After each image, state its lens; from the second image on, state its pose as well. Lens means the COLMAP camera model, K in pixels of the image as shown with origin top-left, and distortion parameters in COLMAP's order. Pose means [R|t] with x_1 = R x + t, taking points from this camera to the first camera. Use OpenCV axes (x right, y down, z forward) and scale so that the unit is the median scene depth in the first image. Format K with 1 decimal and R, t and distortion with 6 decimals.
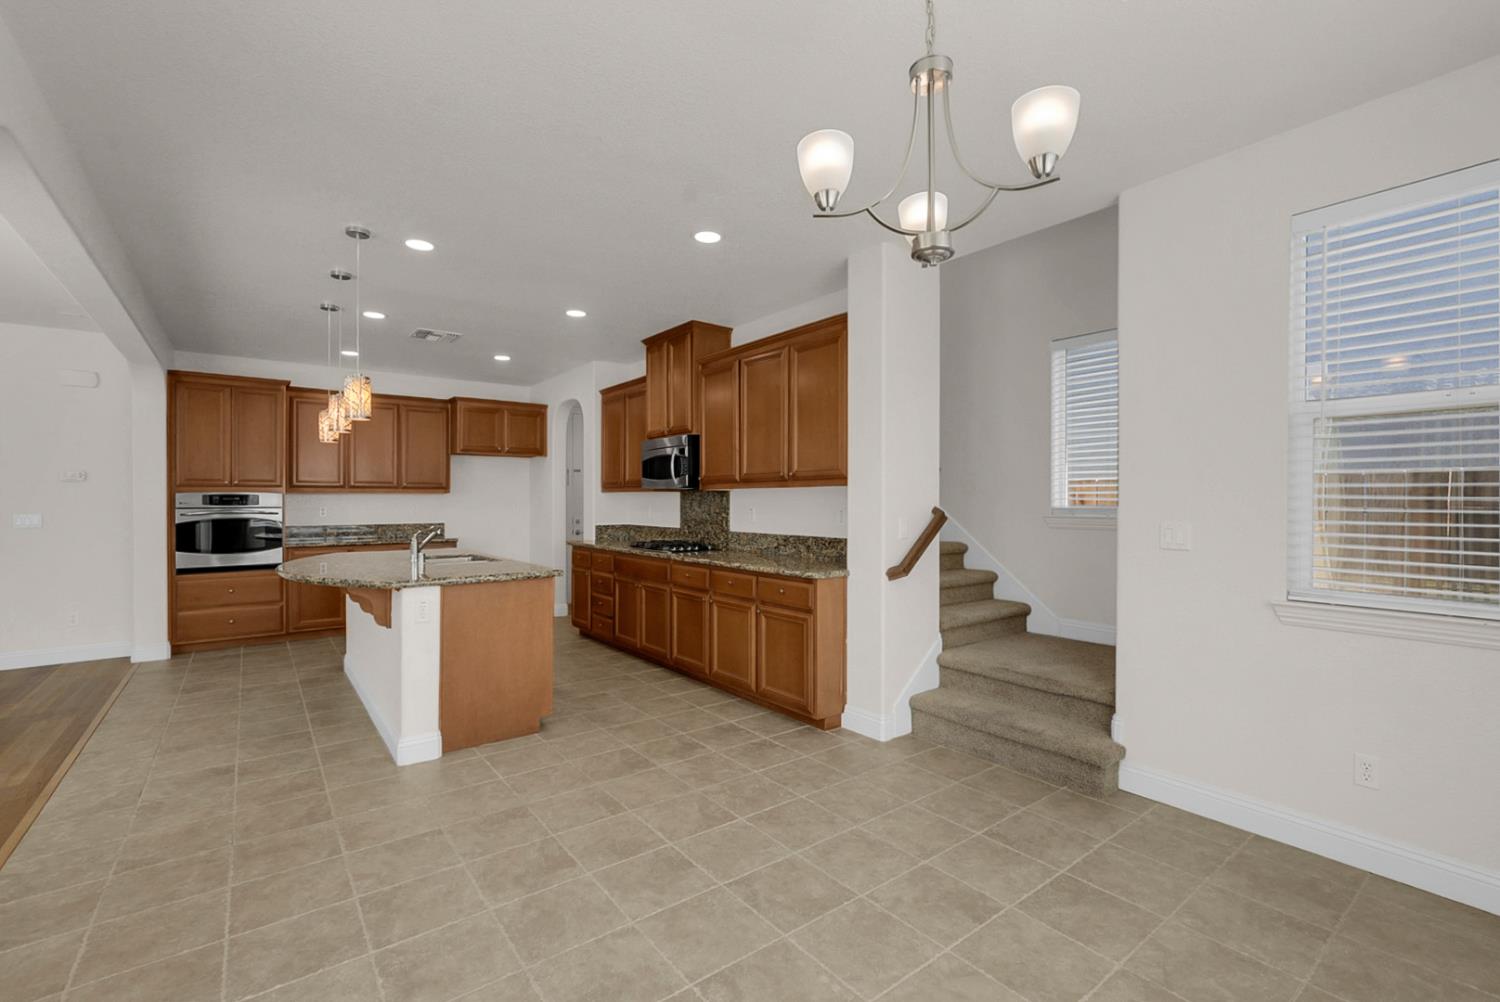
lens RADIAL K [[654.0, 0, 762.3], [0, 654.0, 499.1], [0, 0, 1]] dist [-0.019093, 0.000671]
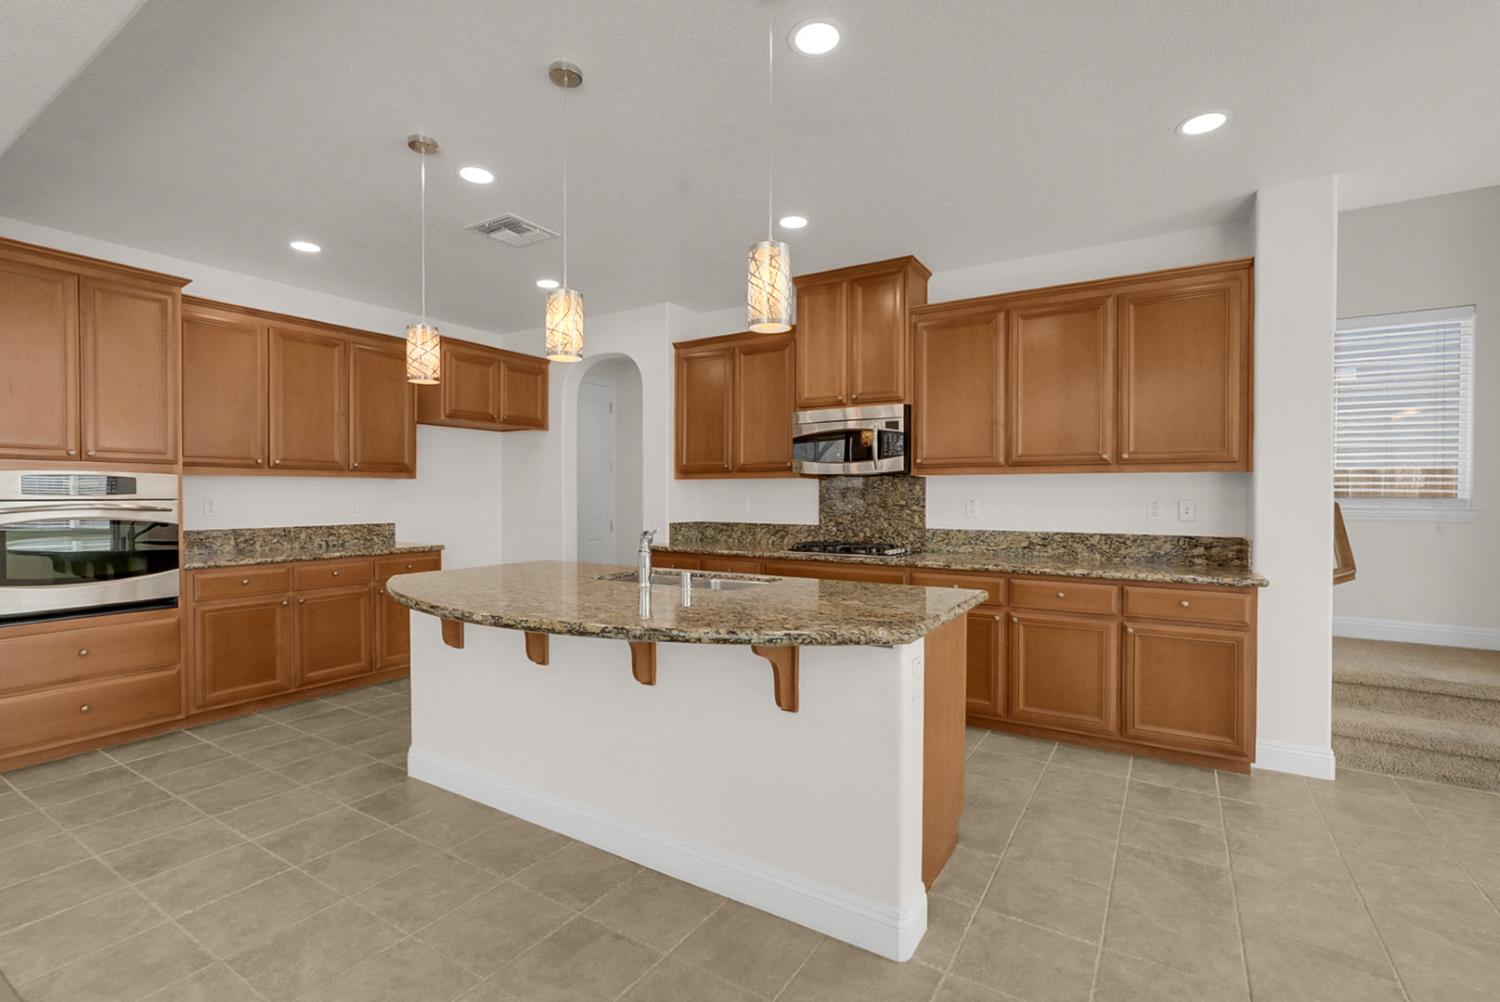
lens RADIAL K [[667.1, 0, 760.0], [0, 667.1, 498.1], [0, 0, 1]] dist [-0.014735, 0.009311]
pose [[0.939717, 0.000001, 0.341954, -0.538580], [-0.003243, 0.999955, 0.008910, 0.005920], [-0.341938, -0.009482, 0.939675, 0.315950]]
